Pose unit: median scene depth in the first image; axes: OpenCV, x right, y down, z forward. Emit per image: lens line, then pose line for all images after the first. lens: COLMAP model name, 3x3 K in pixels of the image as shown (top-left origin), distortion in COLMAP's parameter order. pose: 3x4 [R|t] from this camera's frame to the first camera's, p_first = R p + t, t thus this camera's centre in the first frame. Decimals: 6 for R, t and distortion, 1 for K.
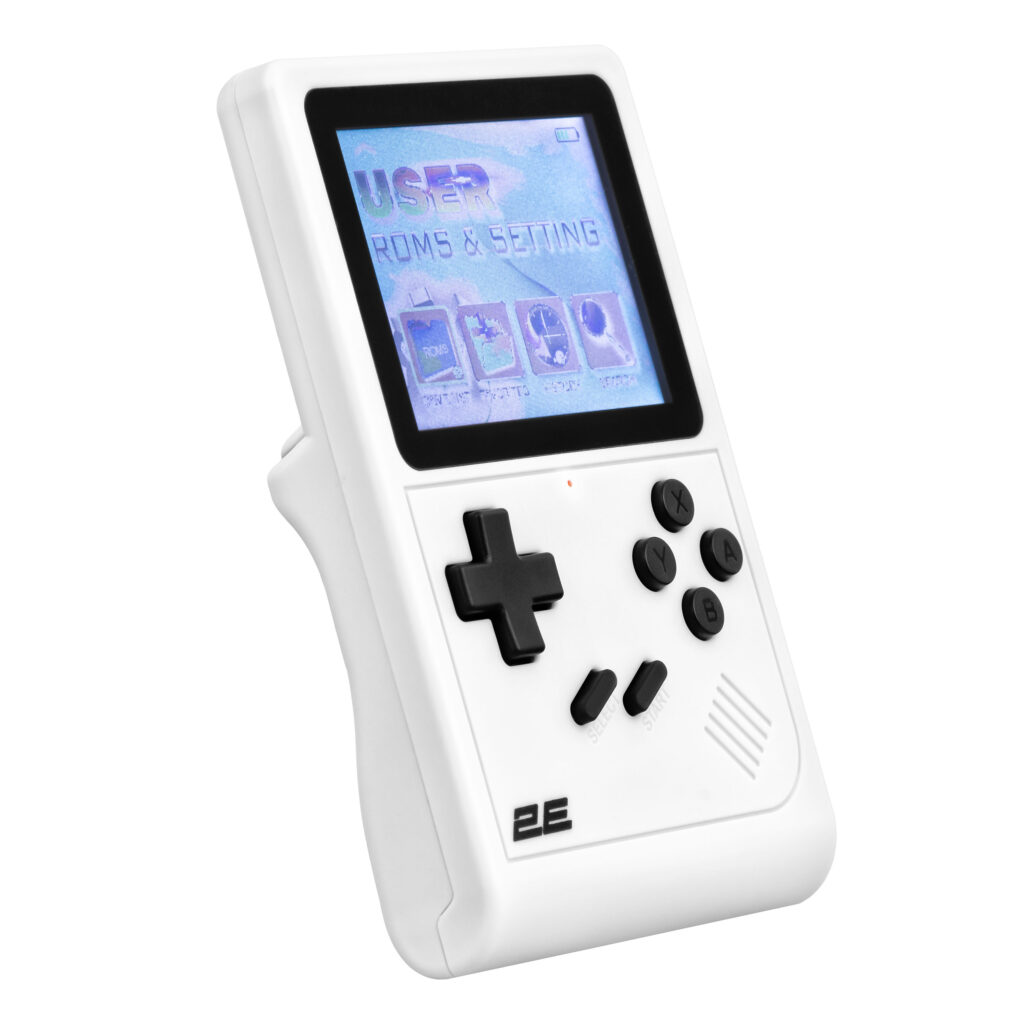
lens RADIAL K [[7007.6, 0, 575.6], [0, 7007.6, 511.2], [0, 0, 1]] dist [0.660349, 9.063449]
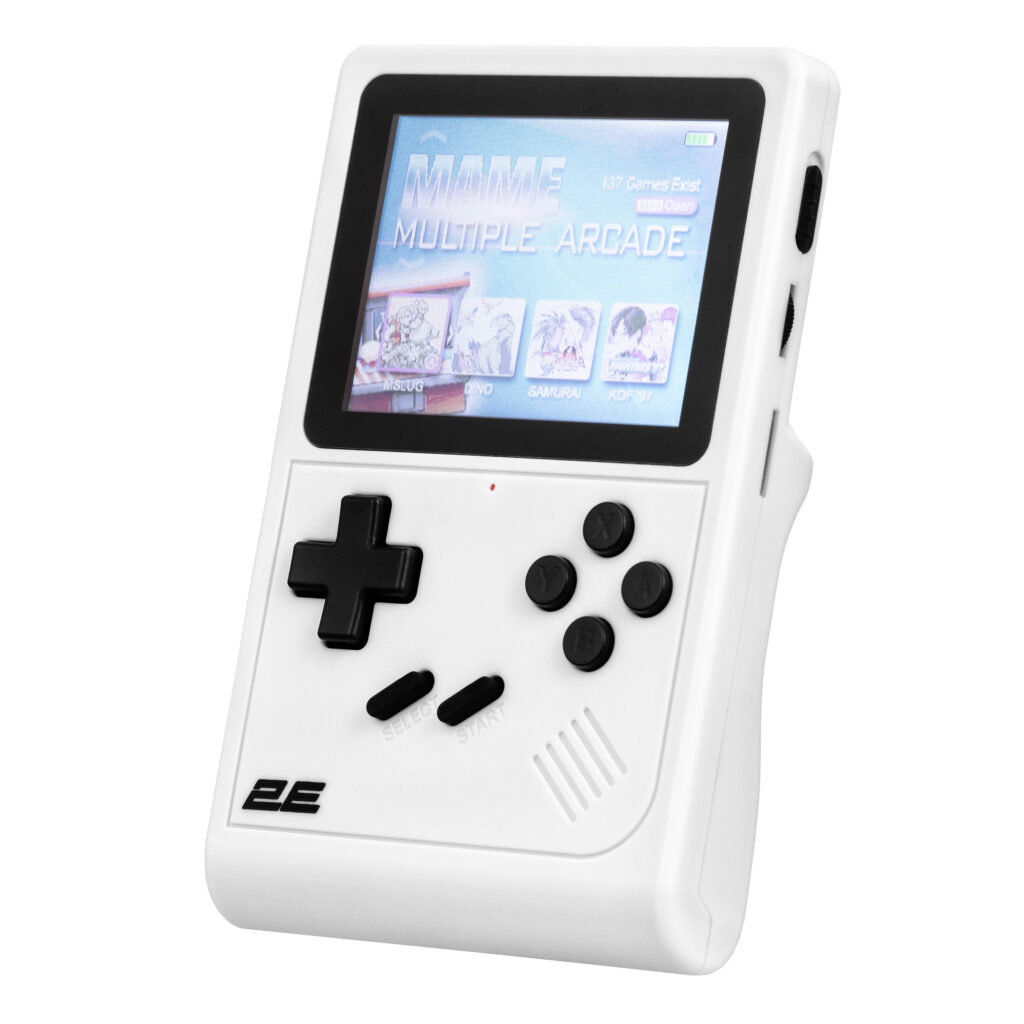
lens RADIAL K [[7007.6, 0, 575.6], [0, 7007.6, 511.2], [0, 0, 1]] dist [0.660349, 9.063449]
pose [[0.039493, 0.125470, -0.991311, 0.999457], [-0.068025, 0.990121, 0.122609, -0.124975], [0.996902, 0.062592, 0.047638, 0.978774]]
